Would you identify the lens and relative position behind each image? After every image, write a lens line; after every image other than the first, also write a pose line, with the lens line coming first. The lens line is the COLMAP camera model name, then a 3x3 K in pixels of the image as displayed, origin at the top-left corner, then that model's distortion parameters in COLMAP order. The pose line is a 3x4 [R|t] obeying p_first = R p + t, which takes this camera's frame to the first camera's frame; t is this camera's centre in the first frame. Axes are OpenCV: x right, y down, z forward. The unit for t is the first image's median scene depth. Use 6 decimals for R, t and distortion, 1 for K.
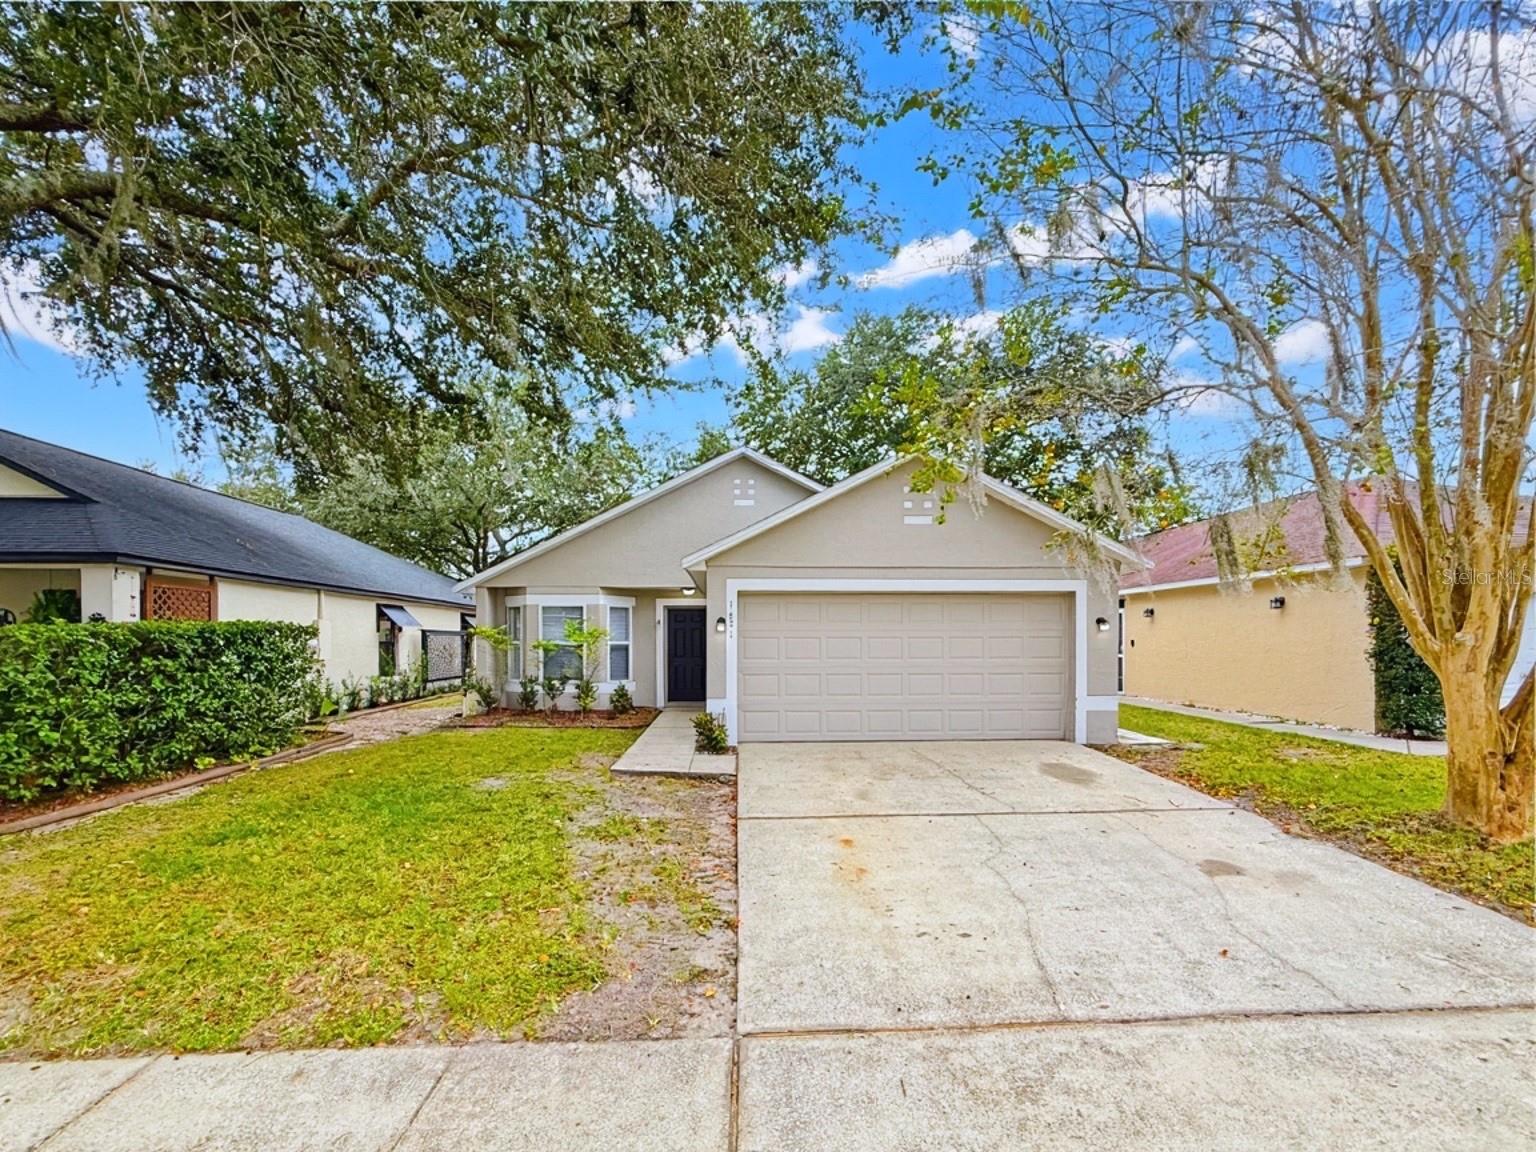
lens RADIAL K [[617.7, 0, 770.2], [0, 617.7, 570.0], [0, 0, 1]] dist [0.000655, 0.000248]
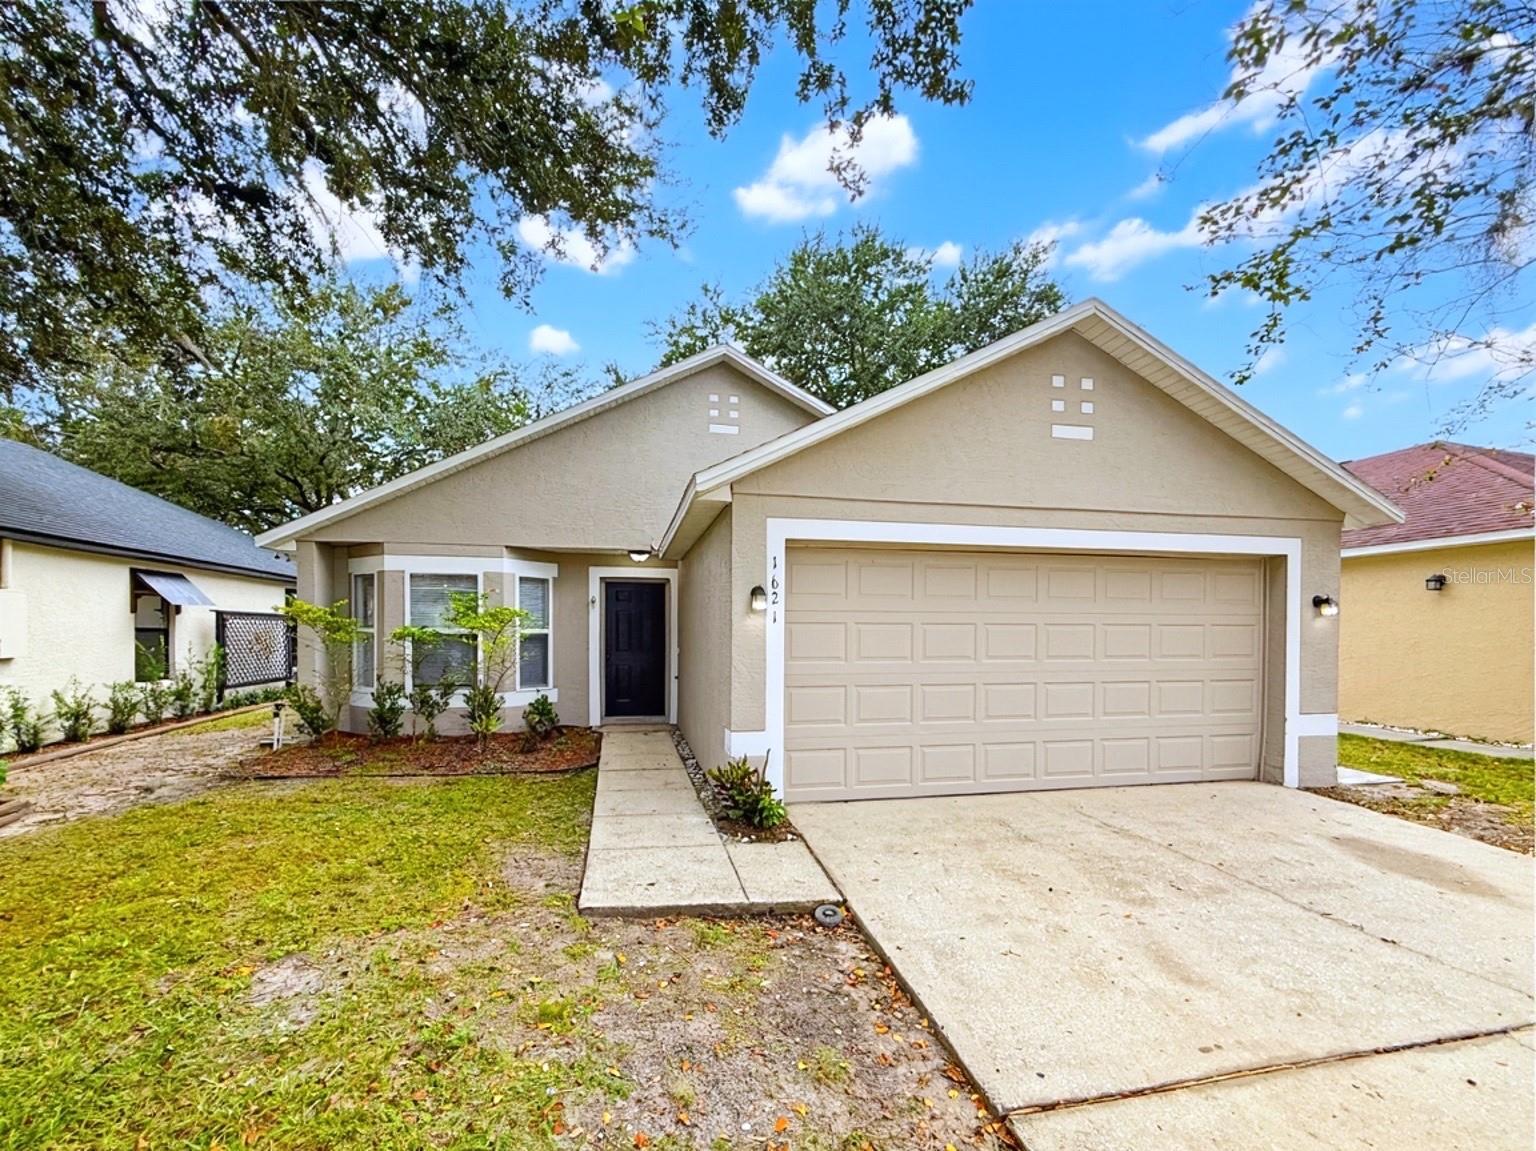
lens RADIAL K [[663.5, 0, 768.0], [0, 663.5, 575.5], [0, 0, 1]] dist [0.007664, -0.000045]
pose [[0.989296, 0.015938, 0.145051, -0.102496], [-0.020740, 0.999284, 0.031656, 0.031139], [-0.144442, -0.034325, 0.988918, 0.264346]]
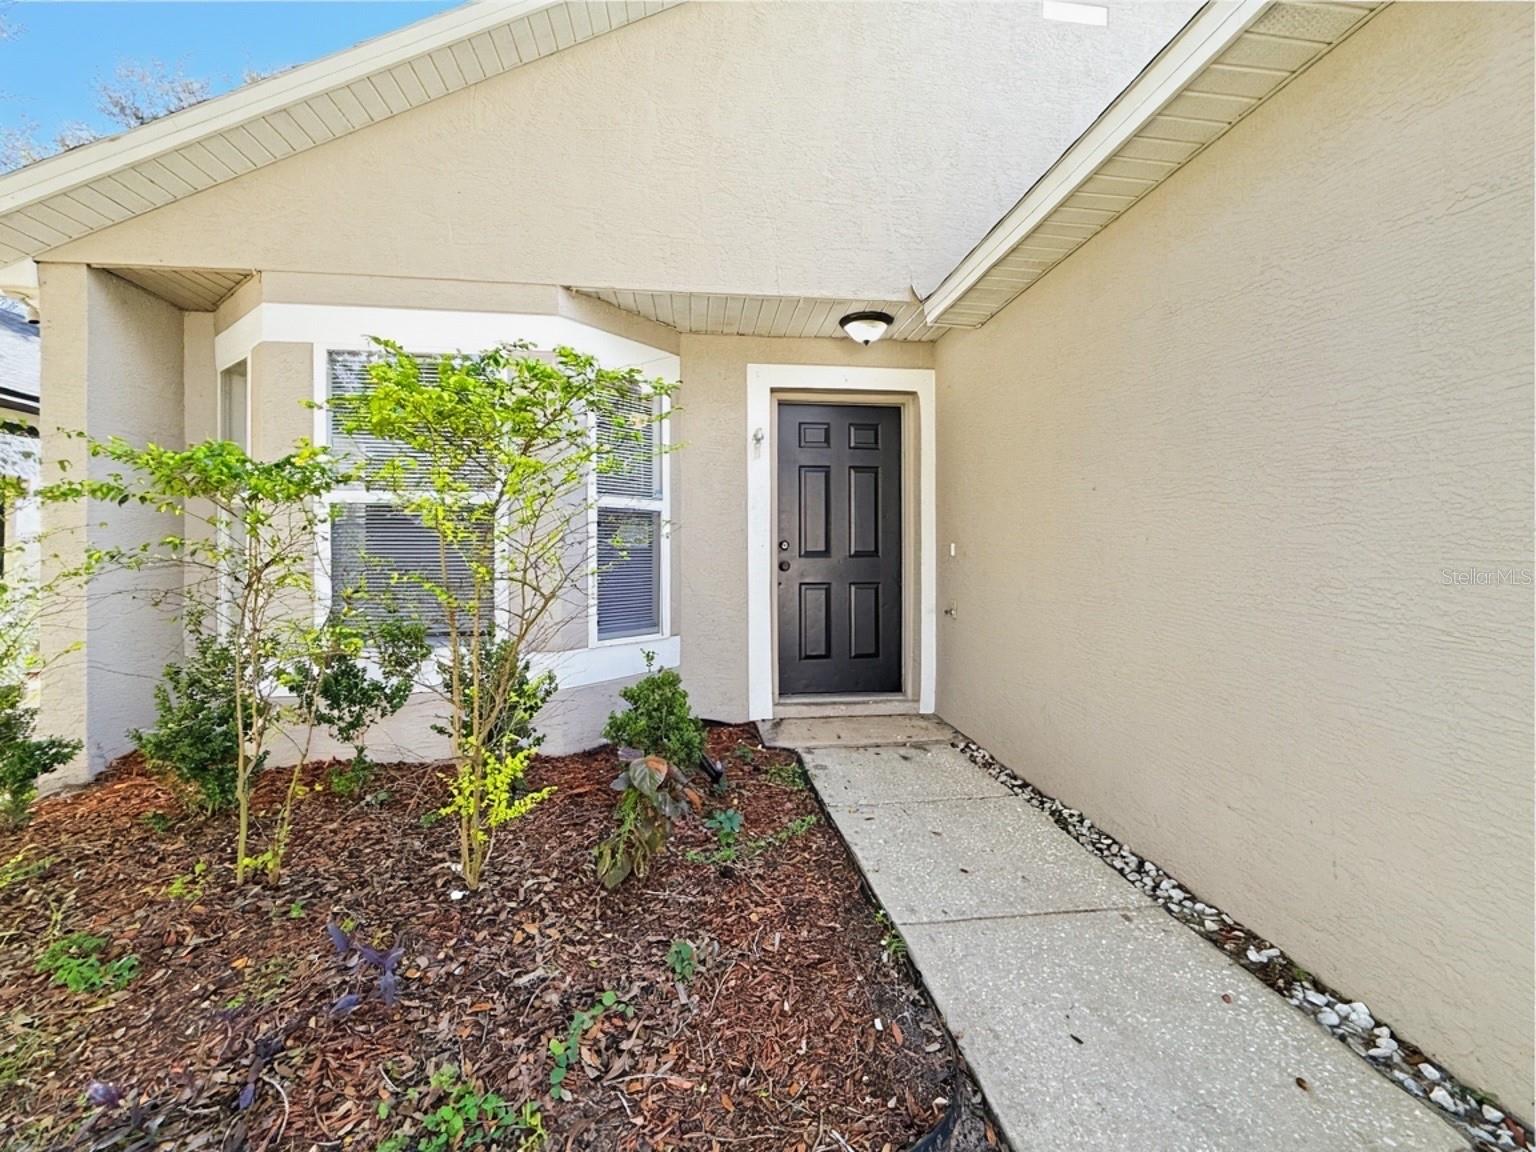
lens RADIAL K [[651.2, 0, 777.6], [0, 651.2, 541.3], [0, 0, 1]] dist [0.000411, 0.000201]
pose [[0.998595, 0.004323, 0.052808, -0.198953], [-0.009772, 0.994595, 0.103374, 0.107570], [-0.052076, -0.103745, 0.993240, 0.725960]]
